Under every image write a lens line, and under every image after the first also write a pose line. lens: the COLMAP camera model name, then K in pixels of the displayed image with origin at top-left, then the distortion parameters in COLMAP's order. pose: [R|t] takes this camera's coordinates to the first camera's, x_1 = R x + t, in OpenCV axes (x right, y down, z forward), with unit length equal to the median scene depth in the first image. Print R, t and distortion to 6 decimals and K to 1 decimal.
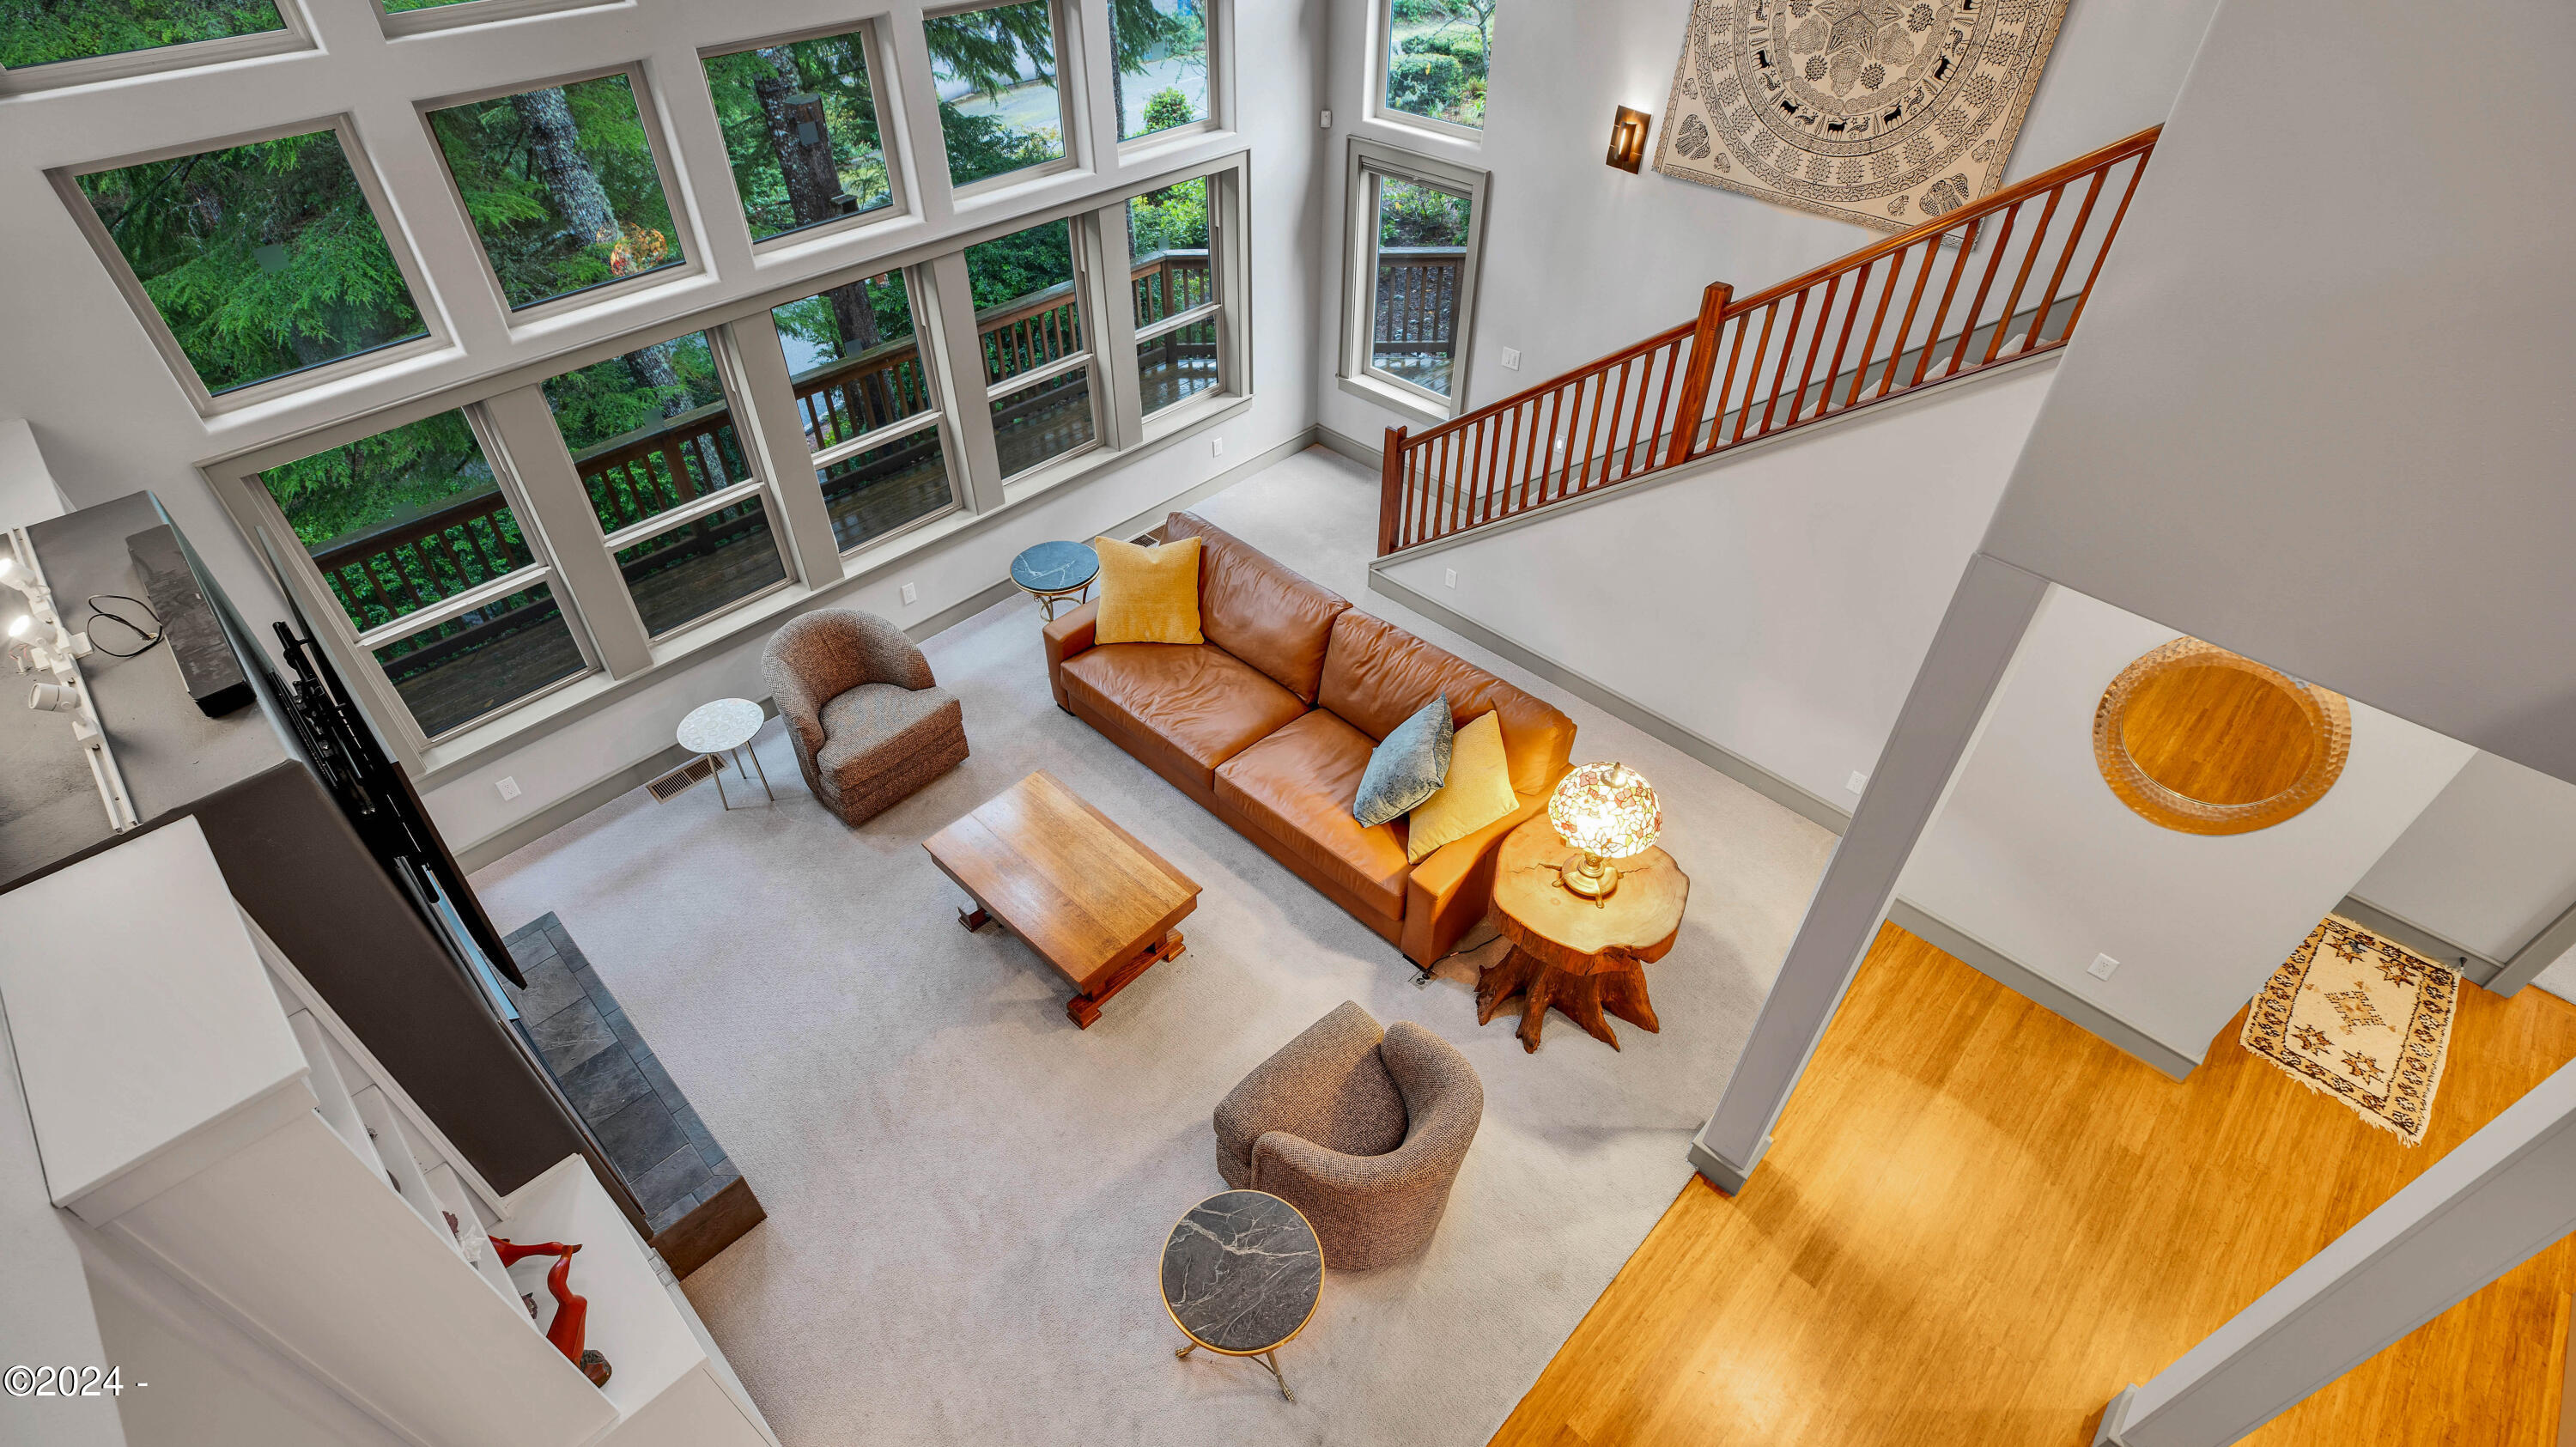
lens RADIAL K [[1182.9, 0, 1278.4], [0, 1182.9, 742.4], [0, 0, 1]] dist [-0.035920, 0.009398]
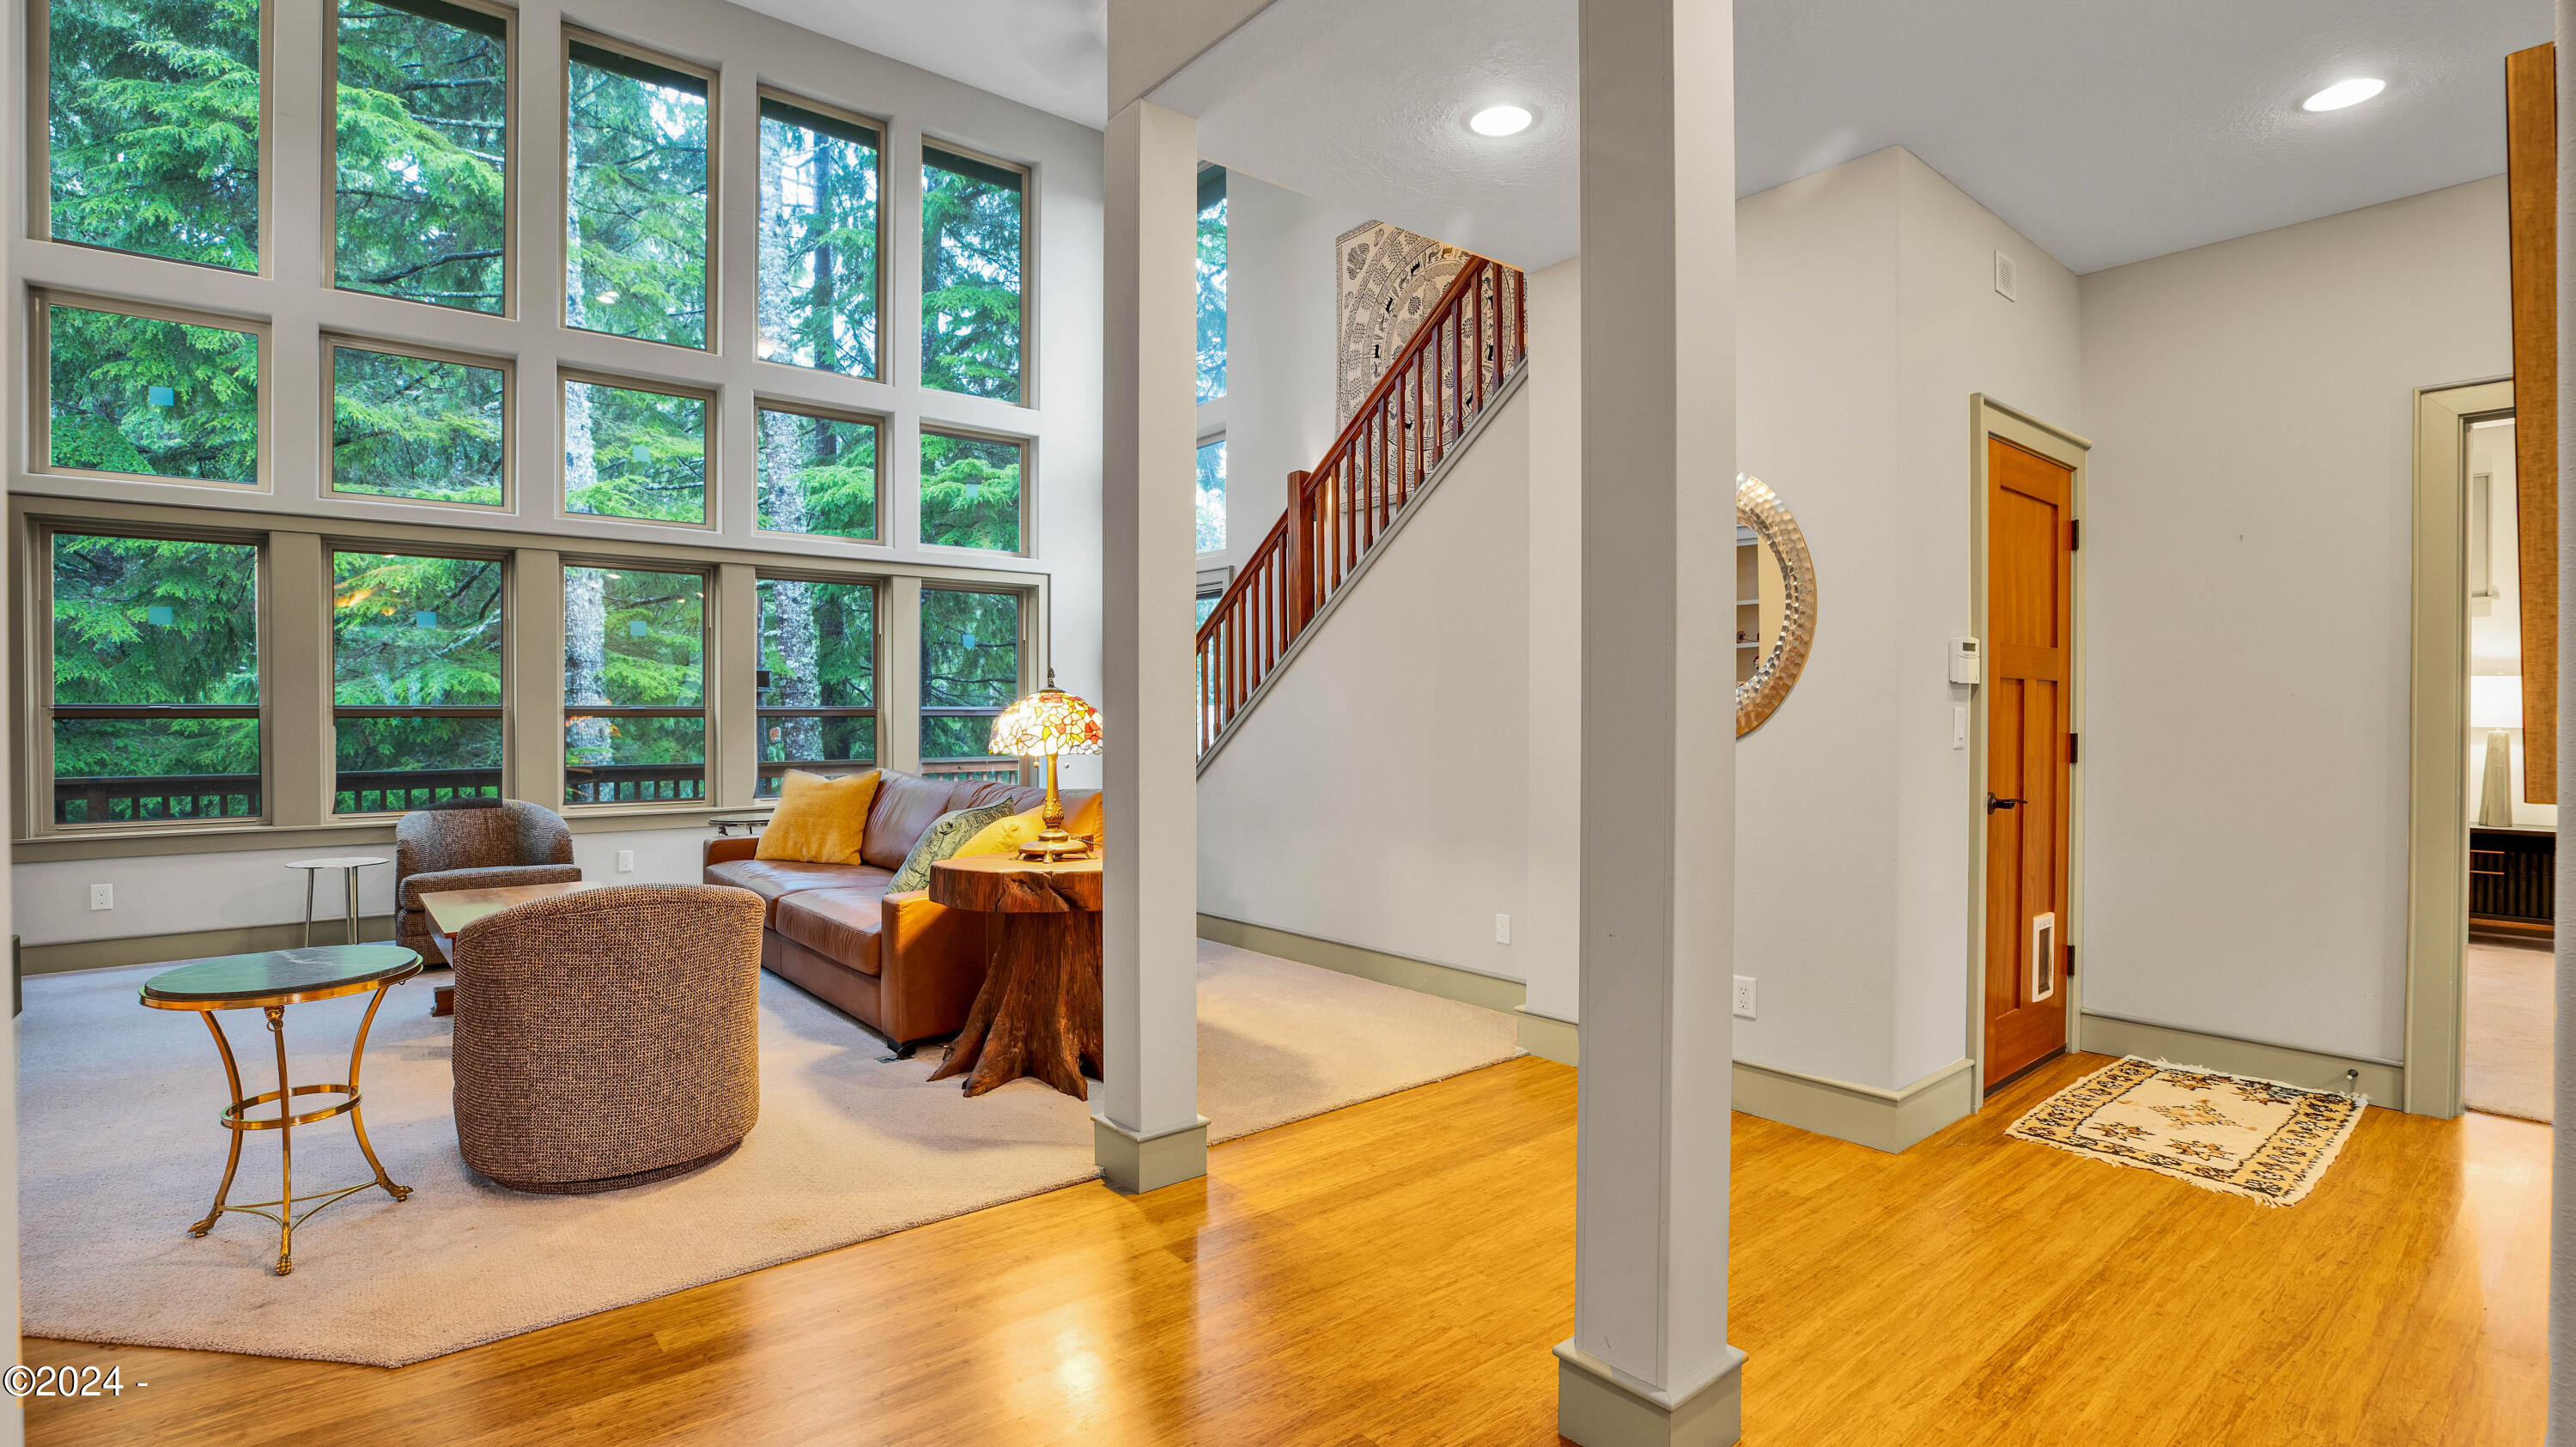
lens RADIAL K [[1182.9, 0, 1292.6], [0, 1182.9, 726.3], [0, 0, 1]] dist [-0.035920, 0.009398]
pose [[0.994313, -0.005795, -0.106342, 0.493571], [-0.066317, 0.747616, -0.660812, 0.559597], [0.083332, 0.664106, 0.742980, 0.306378]]
